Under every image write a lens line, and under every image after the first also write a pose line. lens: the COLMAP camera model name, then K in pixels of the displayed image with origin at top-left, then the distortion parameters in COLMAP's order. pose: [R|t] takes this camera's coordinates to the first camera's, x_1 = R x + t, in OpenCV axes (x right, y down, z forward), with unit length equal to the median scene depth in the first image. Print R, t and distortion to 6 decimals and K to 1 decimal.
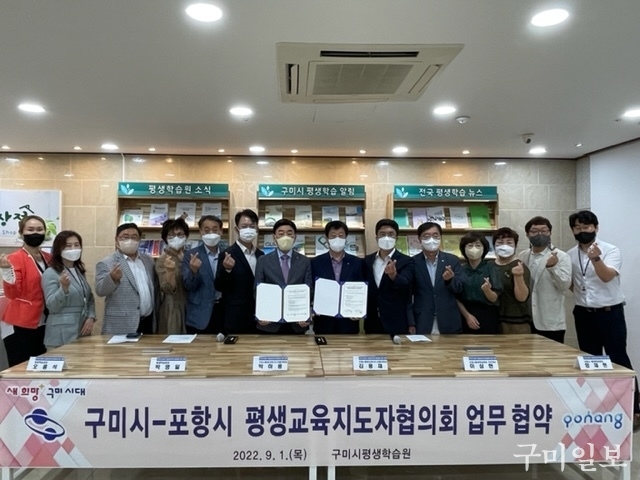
lens RADIAL K [[483.3, 0, 320.0], [0, 483.3, 240.0], [0, 0, 1]] dist [0.037121, -0.001029]
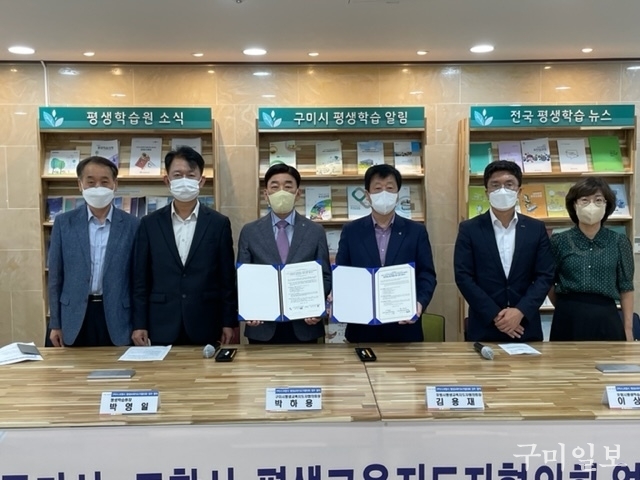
lens RADIAL K [[668.8, 0, 320.0], [0, 668.8, 240.0], [0, 0, 1]] dist [0.078201, -0.023031]
pose [[0.999839, -0.012558, -0.012795, -0.036163], [0.013537, 0.996735, 0.079600, -0.010941], [0.011754, -0.079761, 0.996745, 0.103028]]
